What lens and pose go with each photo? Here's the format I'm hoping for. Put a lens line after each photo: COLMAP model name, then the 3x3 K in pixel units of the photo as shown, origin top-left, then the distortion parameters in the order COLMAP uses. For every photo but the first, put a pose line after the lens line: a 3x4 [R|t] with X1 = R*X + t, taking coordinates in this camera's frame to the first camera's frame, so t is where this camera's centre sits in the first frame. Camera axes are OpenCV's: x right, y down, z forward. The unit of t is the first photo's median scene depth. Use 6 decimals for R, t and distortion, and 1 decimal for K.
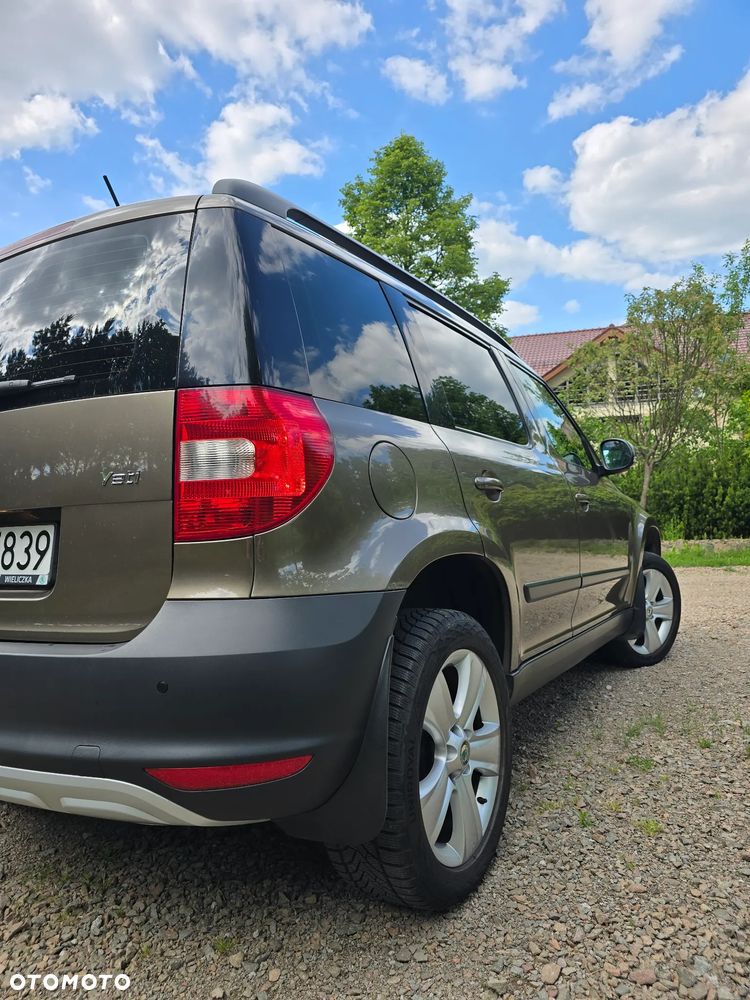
lens RADIAL K [[677.4, 0, 386.9], [0, 677.4, 508.8], [0, 0, 1]] dist [0.024696, -0.023474]
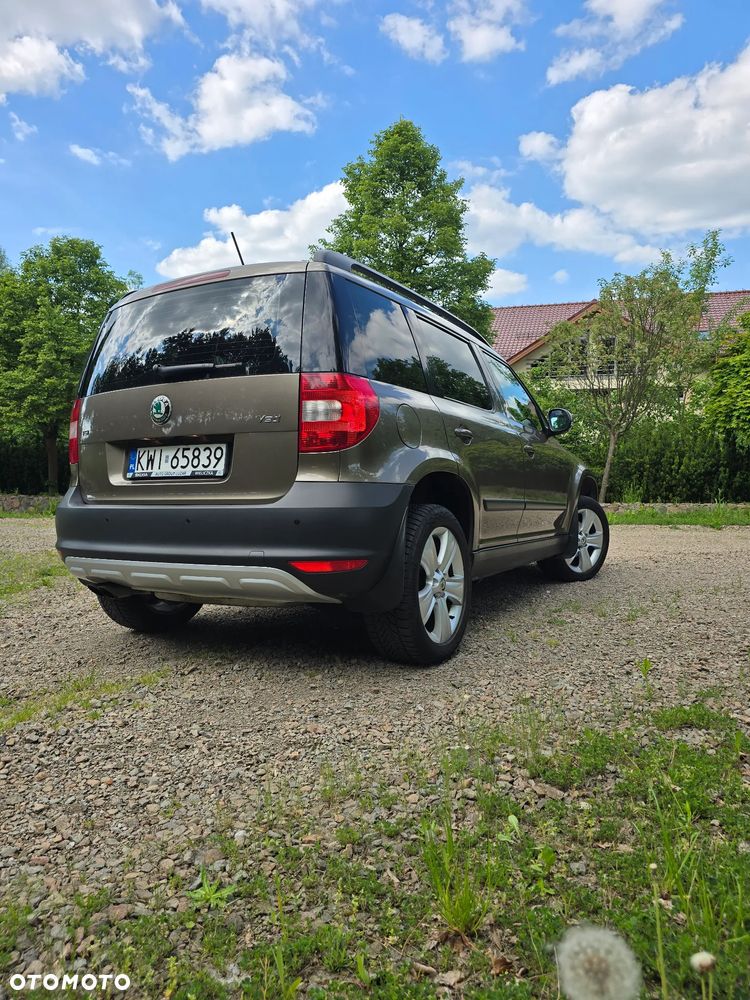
lens RADIAL K [[668.8, 0, 380.4], [0, 668.8, 498.4], [0, 0, 1]] dist [0.061155, -0.064659]
pose [[0.999355, 0.031351, 0.017512, -0.055936], [-0.031977, 0.998815, 0.036701, 0.052557], [-0.016341, -0.037237, 0.999173, -0.475161]]
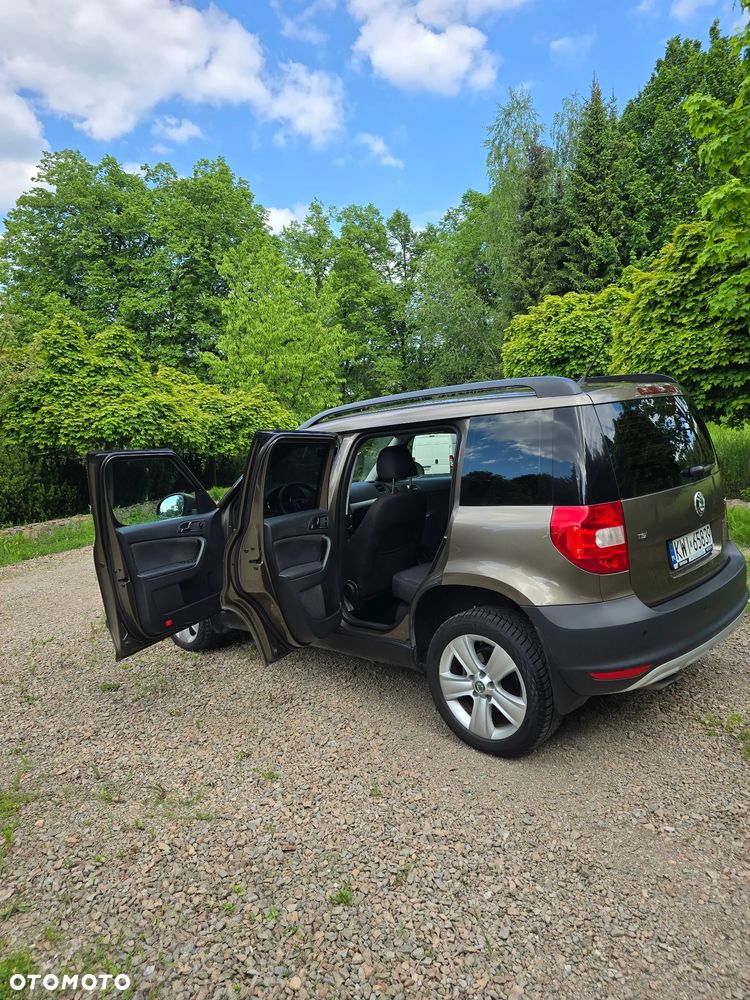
lens RADIAL K [[665.4, 0, 381.3], [0, 665.4, 501.5], [0, 0, 1]] dist [0.059121, -0.056020]
pose [[0.246304, -0.083982, 0.965547, -1.782495], [0.056807, 0.995777, 0.072121, -0.170137], [-0.967526, 0.037086, 0.250034, 0.879932]]
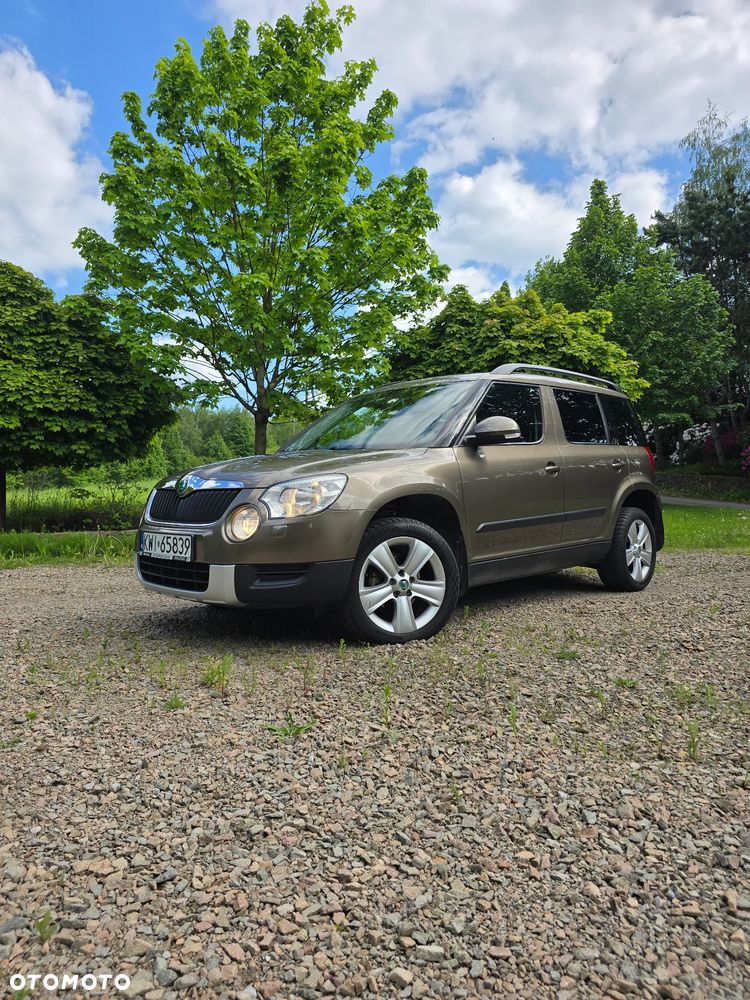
lens RADIAL K [[667.1, 0, 372.2], [0, 667.1, 497.6], [0, 0, 1]] dist [0.066320, -0.074606]
pose [[-0.955939, 0.041091, 0.290675, -0.422750], [0.039120, 0.999155, -0.012592, 0.092642], [-0.290946, -0.000666, -0.956739, 3.283386]]
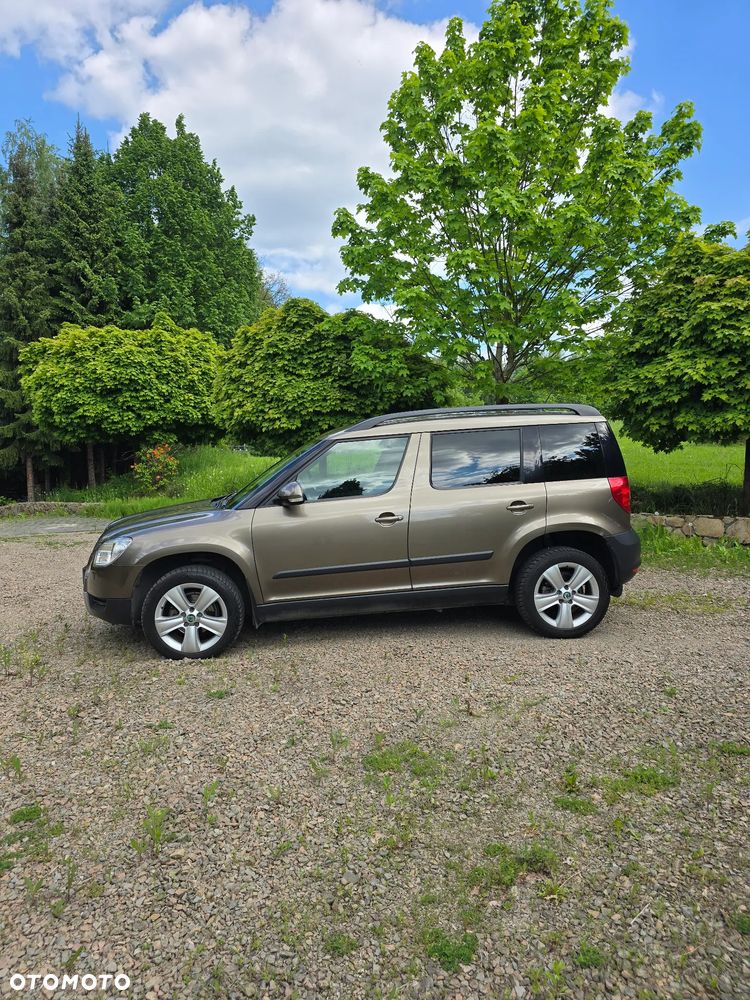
lens RADIAL K [[665.9, 0, 376.8], [0, 665.9, 496.3], [0, 0, 1]] dist [0.062665, -0.062736]
pose [[-0.569771, -0.014534, 0.821675, -1.851671], [0.044607, 0.997823, 0.048581, -0.138823], [-0.820592, 0.064332, -0.567882, 2.571299]]
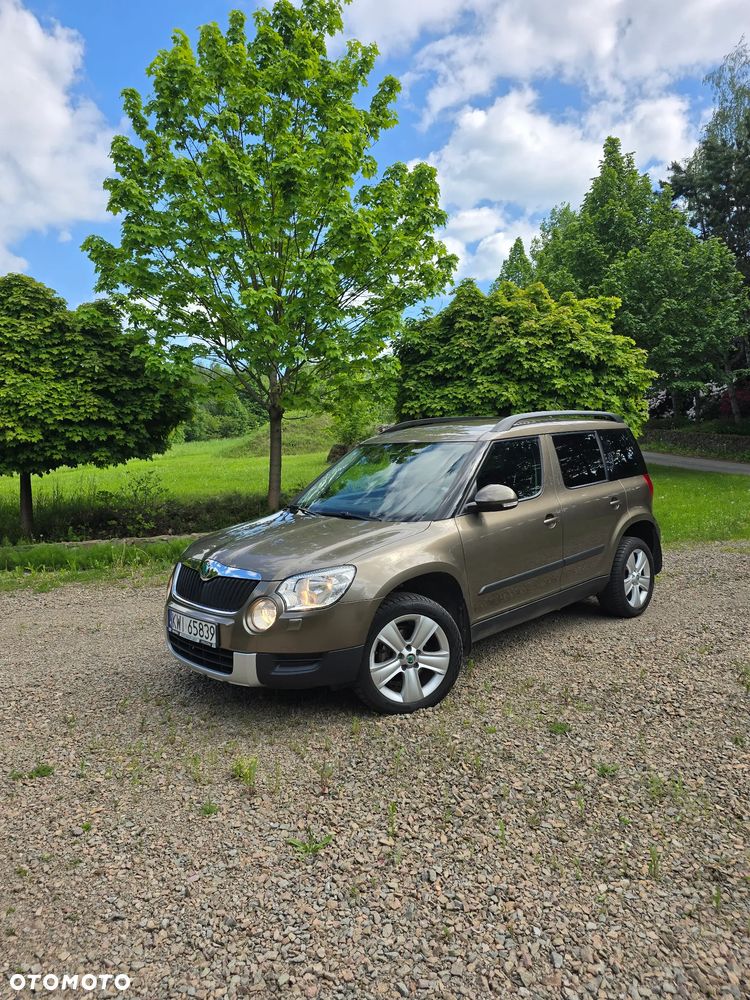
lens RADIAL K [[665.4, 0, 381.3], [0, 665.4, 501.5], [0, 0, 1]] dist [0.059121, -0.056020]
pose [[-0.950696, 0.045679, 0.306741, -0.490008], [0.067722, 0.995800, 0.061604, -0.184636], [-0.302639, 0.079340, -0.949797, 3.365779]]
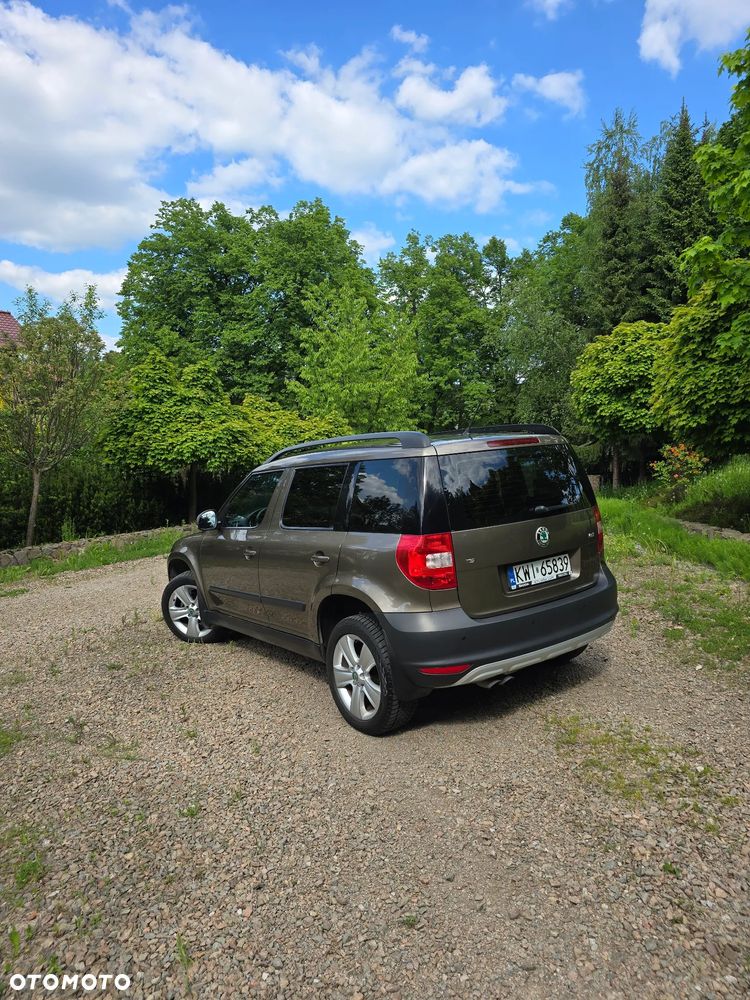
lens RADIAL K [[665.4, 0, 381.3], [0, 665.4, 501.5], [0, 0, 1]] dist [0.059121, -0.056020]
pose [[0.395936, -0.046192, 0.917116, -1.949401], [0.035856, 0.998750, 0.034824, -0.186817], [-0.917578, 0.019096, 0.397097, 0.341970]]
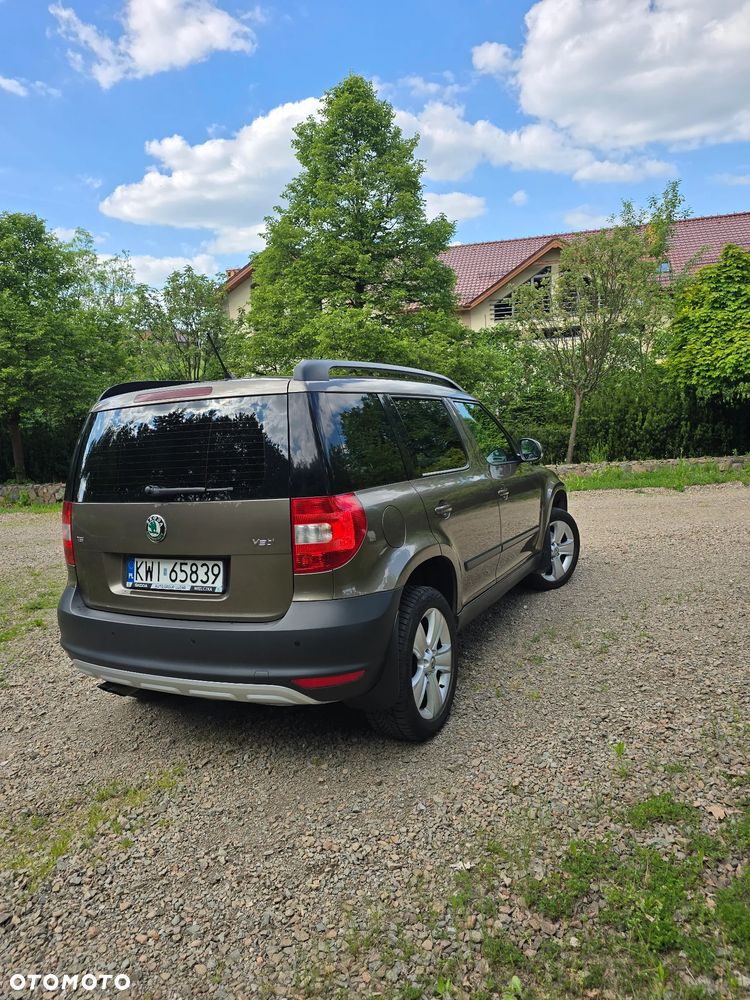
lens RADIAL K [[665.4, 0, 381.3], [0, 665.4, 501.5], [0, 0, 1]] dist [0.059121, -0.056020]
pose [[0.997574, -0.032754, 0.061431, -0.084806], [0.024394, 0.990922, 0.132204, -0.221229], [-0.065203, -0.130385, 0.989317, -0.510611]]
